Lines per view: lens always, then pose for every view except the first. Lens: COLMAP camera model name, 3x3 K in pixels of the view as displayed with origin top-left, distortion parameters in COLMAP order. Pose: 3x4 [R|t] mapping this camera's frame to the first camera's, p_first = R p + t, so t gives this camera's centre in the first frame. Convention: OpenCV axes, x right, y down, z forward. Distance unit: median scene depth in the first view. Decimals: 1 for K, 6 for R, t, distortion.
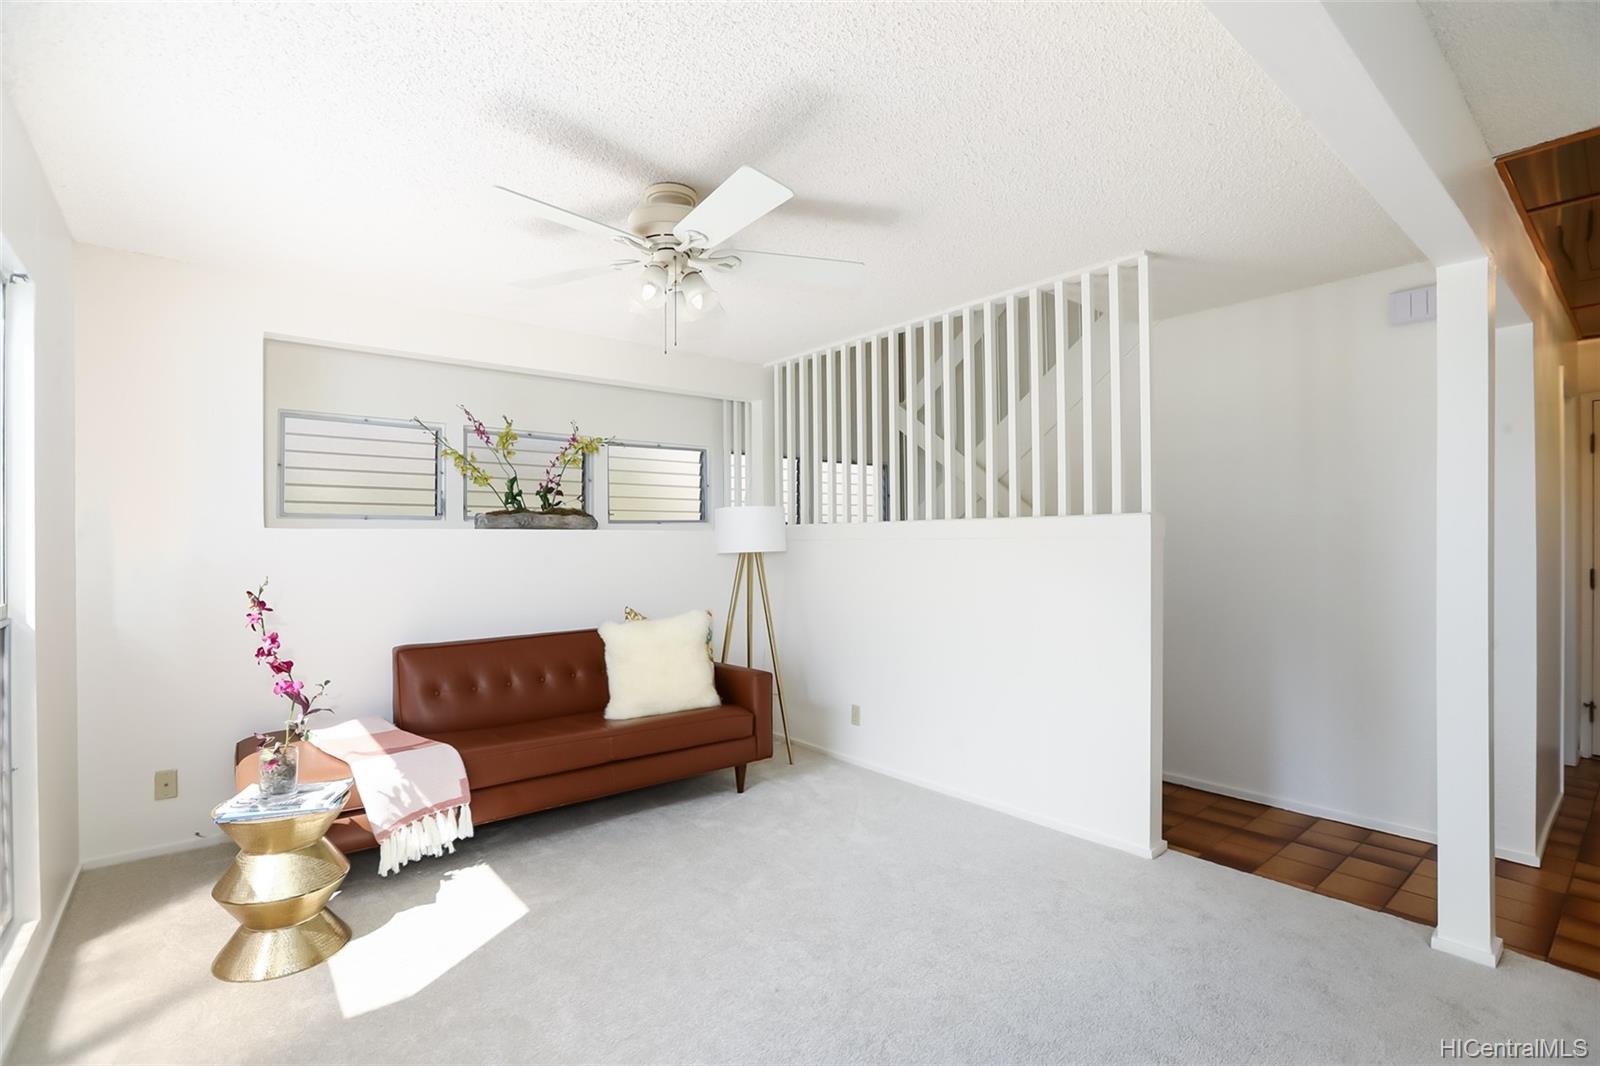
lens RADIAL K [[730.1, 0, 793.7], [0, 730.1, 543.1], [0, 0, 1]] dist [-0.004292, -0.000349]
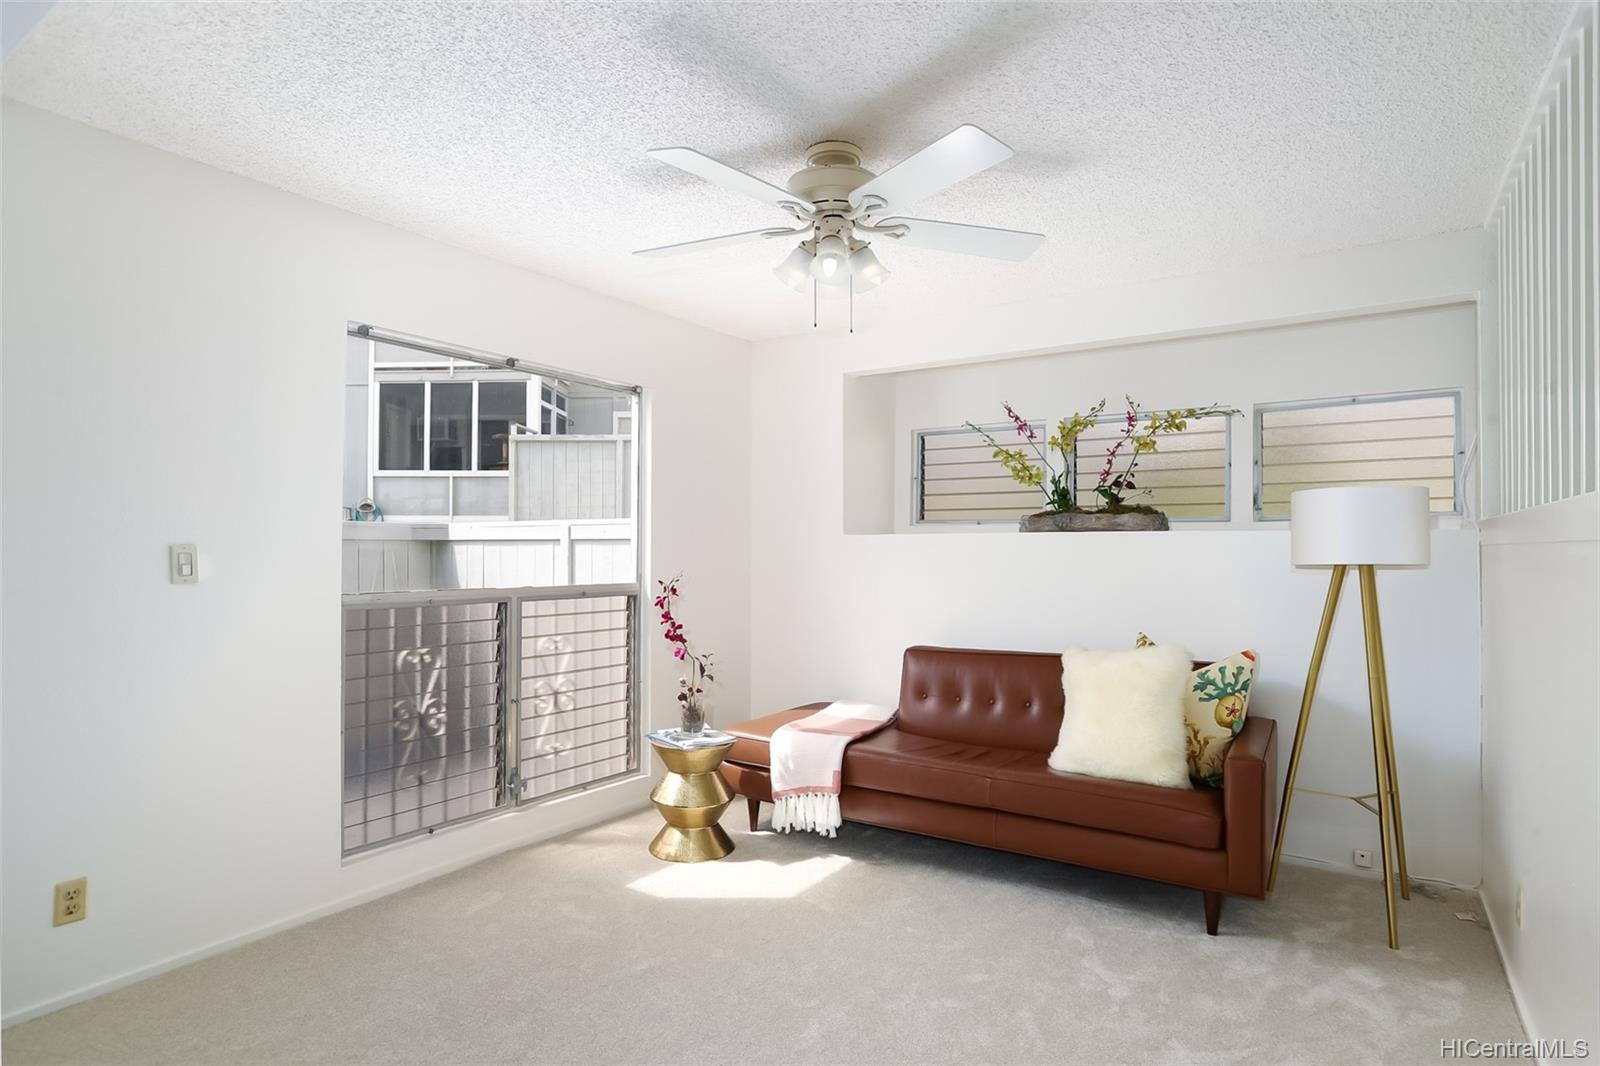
lens RADIAL K [[880.0, 0, 792.4], [0, 880.0, 534.3], [0, 0, 1]] dist [-0.032508, 0.000233]
pose [[0.290815, -0.013813, -0.956680, 0.542906], [-0.003133, 0.999877, -0.015390, 0.000210], [0.956774, 0.007473, 0.290736, 0.409678]]
